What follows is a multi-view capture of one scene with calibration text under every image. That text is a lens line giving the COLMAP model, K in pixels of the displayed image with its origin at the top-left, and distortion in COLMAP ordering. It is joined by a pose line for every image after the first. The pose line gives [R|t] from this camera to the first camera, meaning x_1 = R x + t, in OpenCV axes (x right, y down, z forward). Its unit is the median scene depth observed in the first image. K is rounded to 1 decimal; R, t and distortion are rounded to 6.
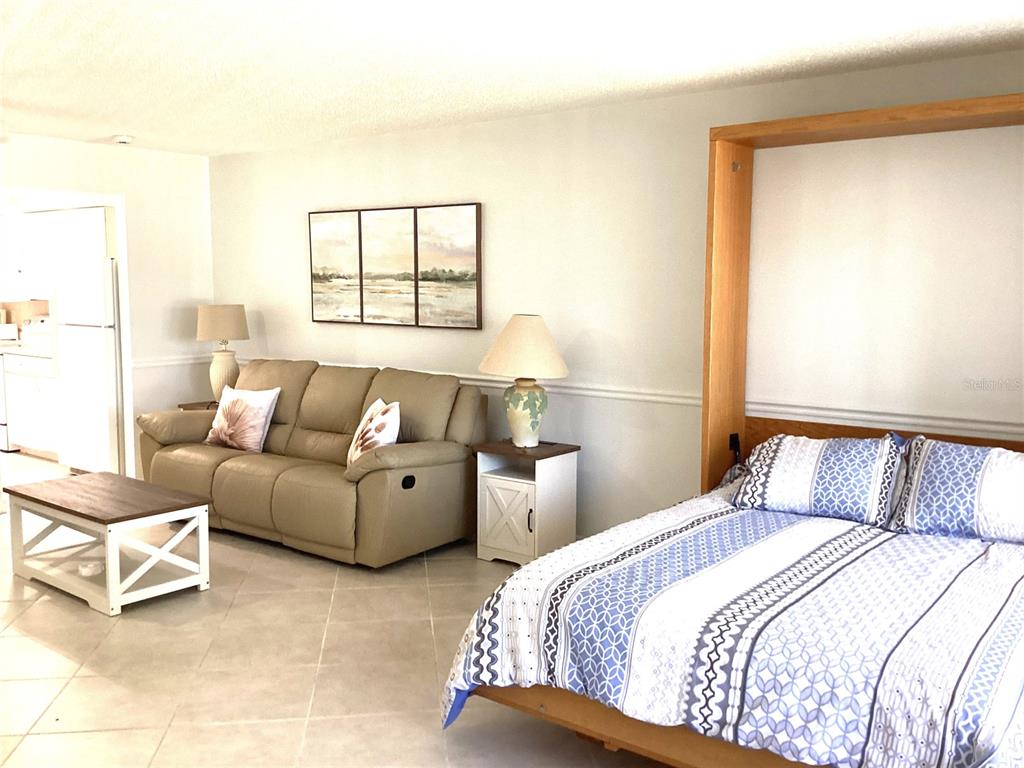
lens RADIAL K [[930.2, 0, 512.0], [0, 930.2, 384.0], [0, 0, 1]] dist [0.113814, -0.215532]
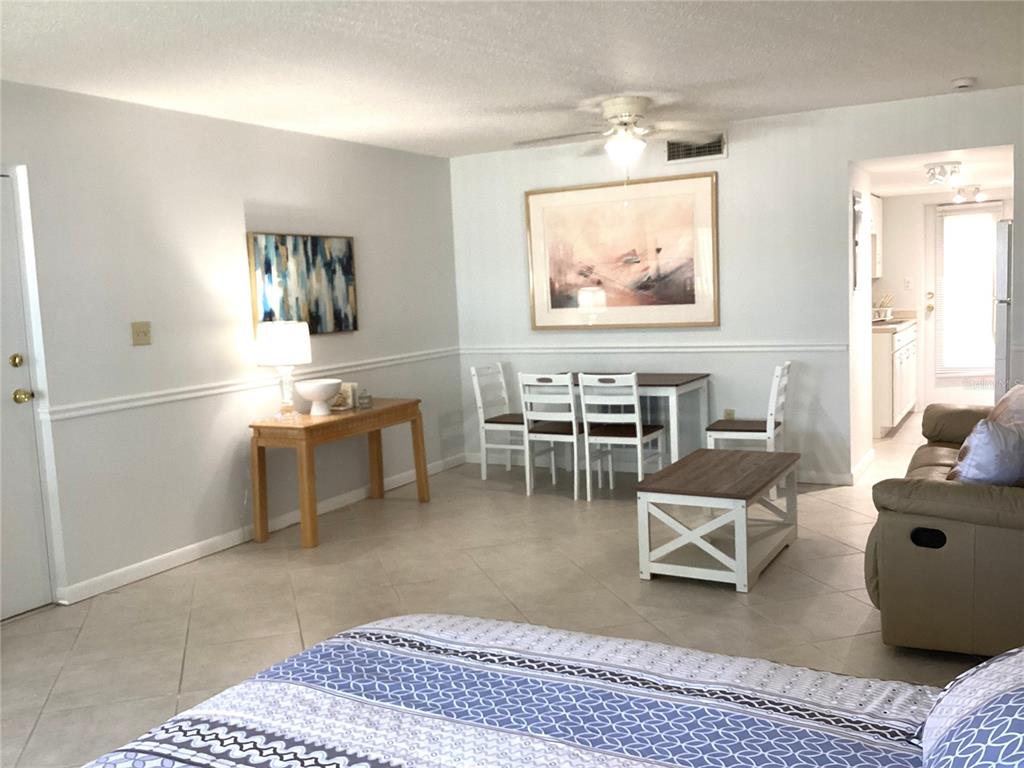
lens RADIAL K [[938.8, 0, 512.0], [0, 938.8, 384.0], [0, 0, 1]] dist [0.111968, -0.246643]
pose [[0.160992, 0.089248, -0.982912, 0.409406], [-0.057987, 0.995038, 0.080851, -0.034213], [0.985251, 0.043979, 0.165369, 0.484387]]
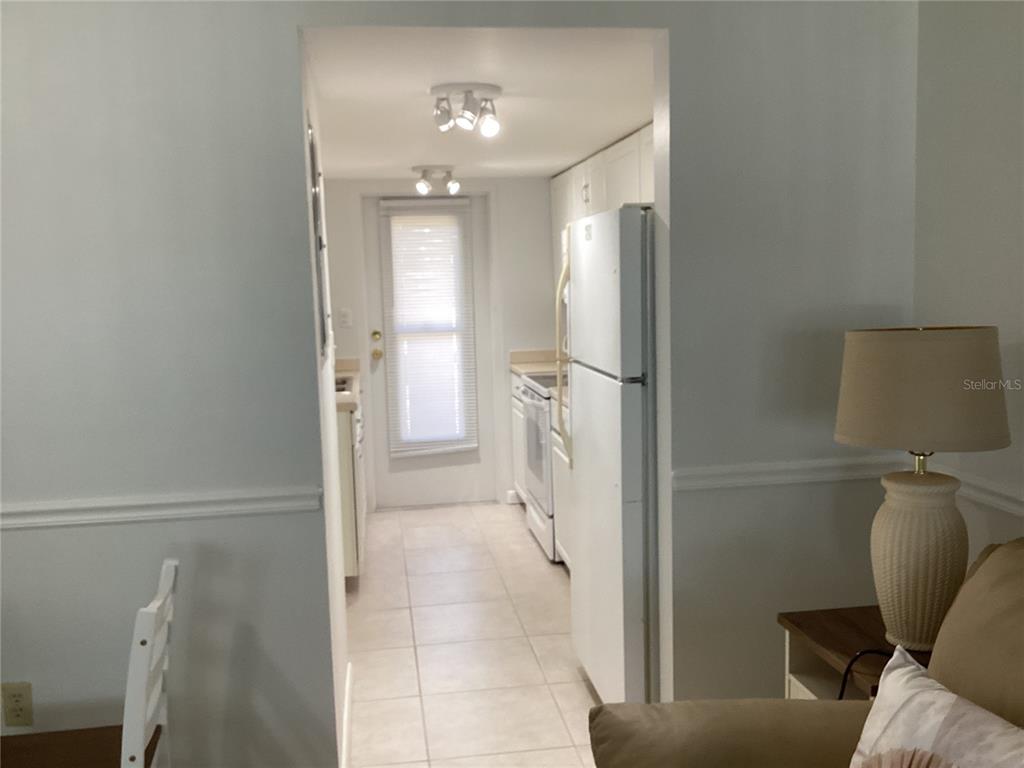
lens RADIAL K [[938.8, 0, 512.0], [0, 938.8, 384.0], [0, 0, 1]] dist [0.111968, -0.246643]
pose [[0.722431, 0.053613, -0.689361, -0.216264], [-0.042191, 0.998550, 0.033444, -0.080761], [0.690155, 0.004924, 0.723645, 0.776227]]
